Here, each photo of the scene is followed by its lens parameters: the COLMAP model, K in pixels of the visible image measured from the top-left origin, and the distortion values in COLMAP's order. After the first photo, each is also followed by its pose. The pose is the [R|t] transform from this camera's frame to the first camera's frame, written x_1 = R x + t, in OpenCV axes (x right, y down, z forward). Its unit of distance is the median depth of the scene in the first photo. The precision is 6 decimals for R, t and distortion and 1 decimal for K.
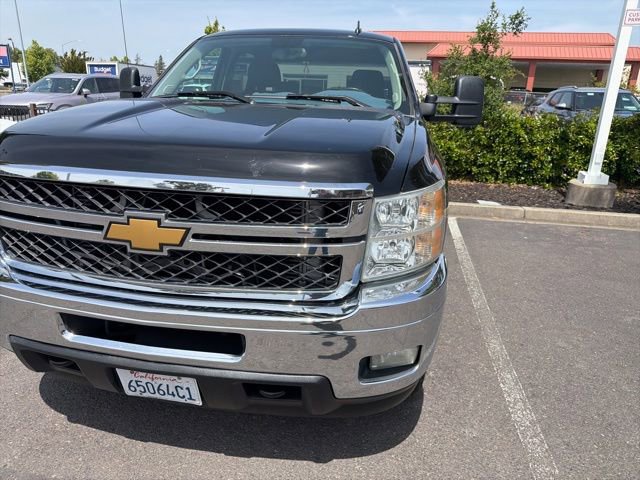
lens RADIAL K [[448.2, 0, 322.8], [0, 448.2, 237.7], [0, 0, 1]] dist [0.047270, -0.060703]
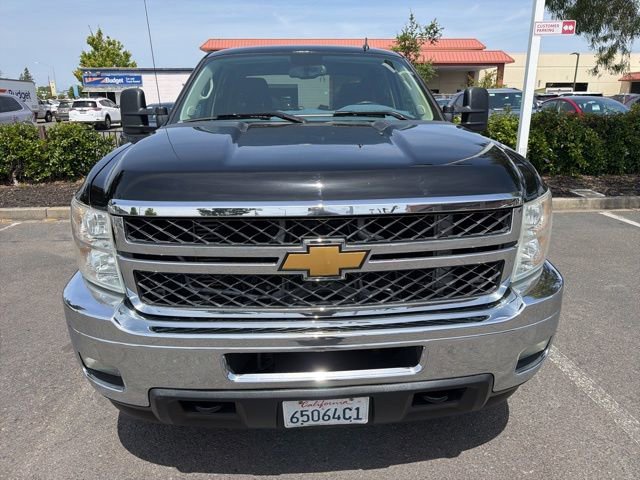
lens RADIAL K [[448.2, 0, 322.2], [0, 448.2, 235.8], [0, 0, 1]] dist [0.047270, -0.060703]
pose [[0.970937, -0.105216, 0.214969, -0.530627], [0.108692, 0.994066, -0.004381, -0.052390], [-0.213232, 0.027619, 0.976611, 0.019093]]
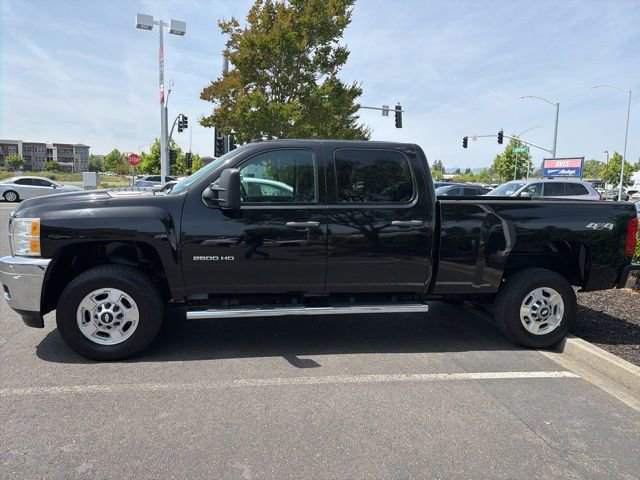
lens RADIAL K [[448.2, 0, 324.3], [0, 448.2, 233.1], [0, 0, 1]] dist [0.047270, -0.060703]
pose [[0.350475, 0.080918, -0.933070, 2.638341], [-0.298607, 0.953922, -0.029435, -0.389466], [0.887694, 0.288938, 0.358489, 1.406263]]
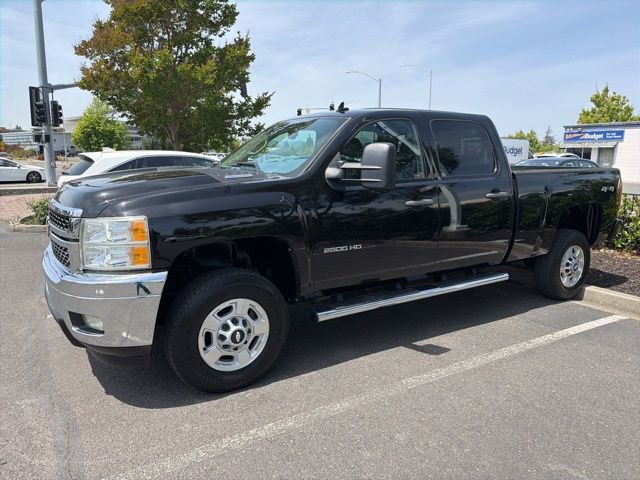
lens RADIAL K [[448.2, 0, 325.5], [0, 448.2, 231.7], [0, 0, 1]] dist [0.047270, -0.060703]
pose [[0.682885, 0.091495, -0.724774, 1.713836], [-0.206362, 0.975879, -0.071240, -0.092580], [0.700773, 0.198215, 0.685294, 0.389708]]
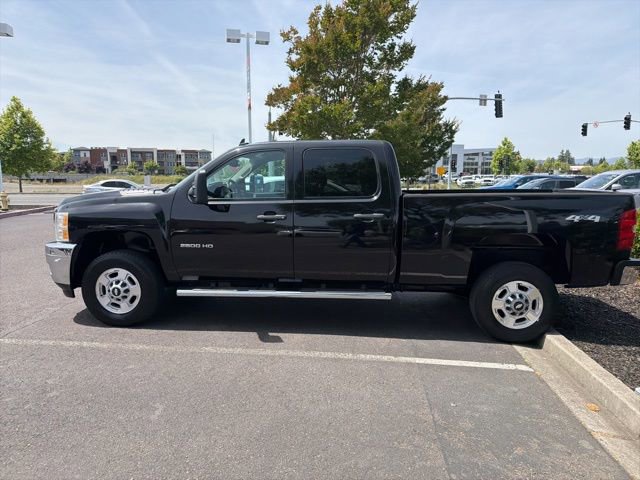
lens RADIAL K [[448.2, 0, 316.7], [0, 448.2, 237.2], [0, 0, 1]] dist [0.047270, -0.060703]
pose [[0.104547, 0.096450, -0.989832, 3.056850], [-0.300509, 0.951826, 0.061007, -0.590607], [0.948032, 0.291075, 0.128494, 2.061319]]
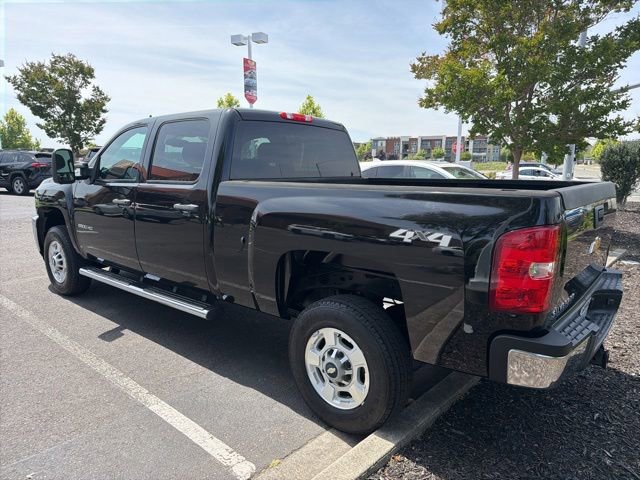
lens RADIAL K [[448.2, 0, 322.5], [0, 448.2, 240.9], [0, 0, 1]] dist [0.047270, -0.060703]
pose [[-0.490748, 0.109939, -0.864338, 2.005743], [-0.286942, 0.916277, 0.279464, -1.228609], [0.822697, 0.385161, -0.418115, 4.003365]]
